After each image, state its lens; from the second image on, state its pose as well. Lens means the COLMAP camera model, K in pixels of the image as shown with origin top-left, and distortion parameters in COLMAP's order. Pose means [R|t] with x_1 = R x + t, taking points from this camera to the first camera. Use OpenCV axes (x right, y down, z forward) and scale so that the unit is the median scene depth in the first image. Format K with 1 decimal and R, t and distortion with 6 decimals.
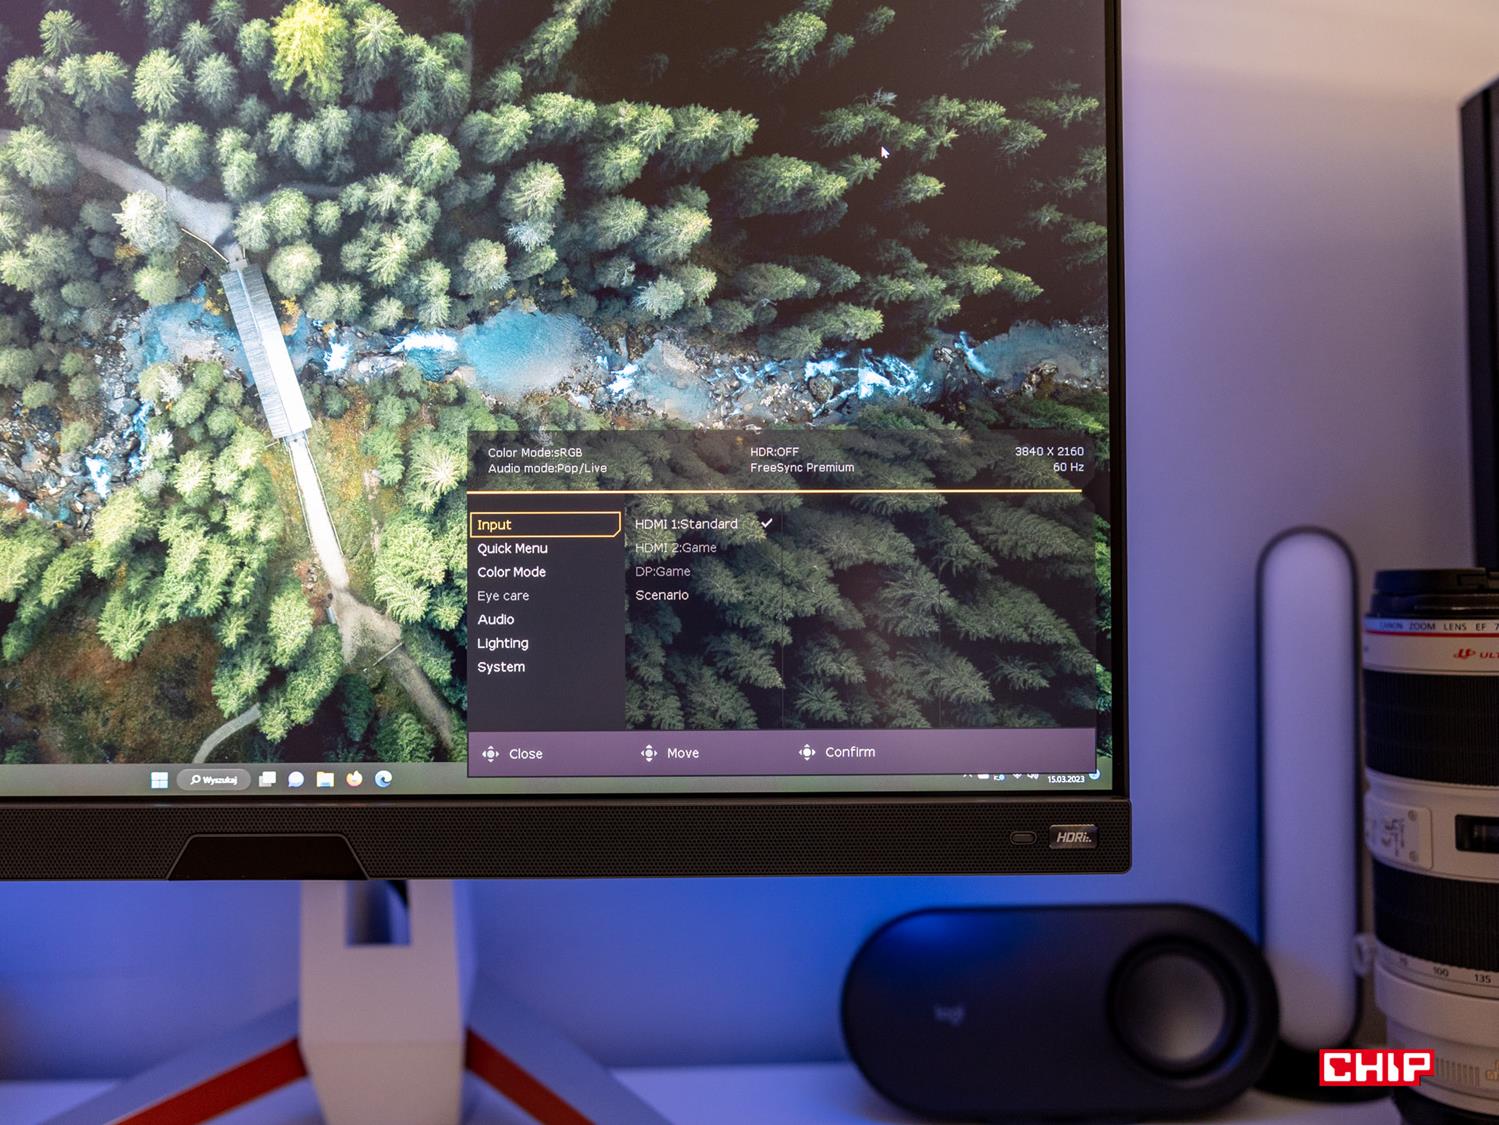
lens RADIAL K [[1339.3, 0, 749.5], [0, 1339.3, 562.5], [0, 0, 1]] dist [-0.023584, 0.009129]
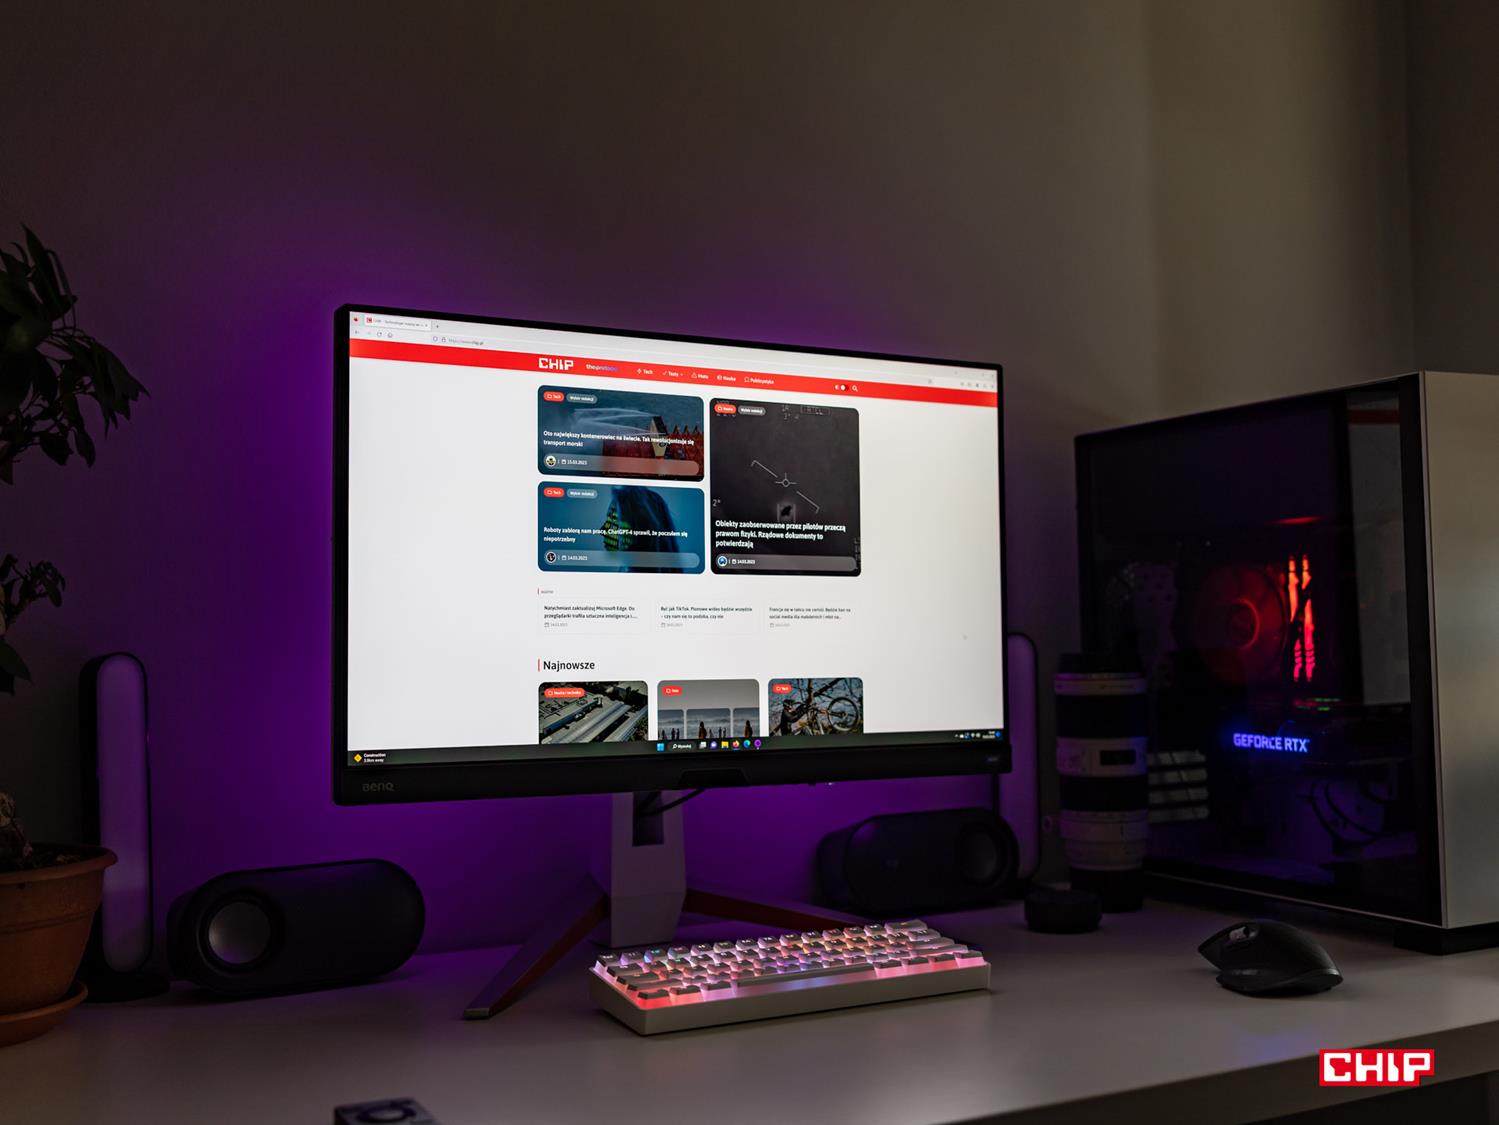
lens RADIAL K [[1637.8, 0, 749.5], [0, 1637.8, 562.5], [0, 0, 1]] dist [-0.015721, 0.007890]
pose [[0.881980, 0.022305, 0.470759, -1.644498], [-0.003758, 0.999180, -0.040302, -0.042736], [-0.471272, 0.033777, 0.881341, -1.545574]]
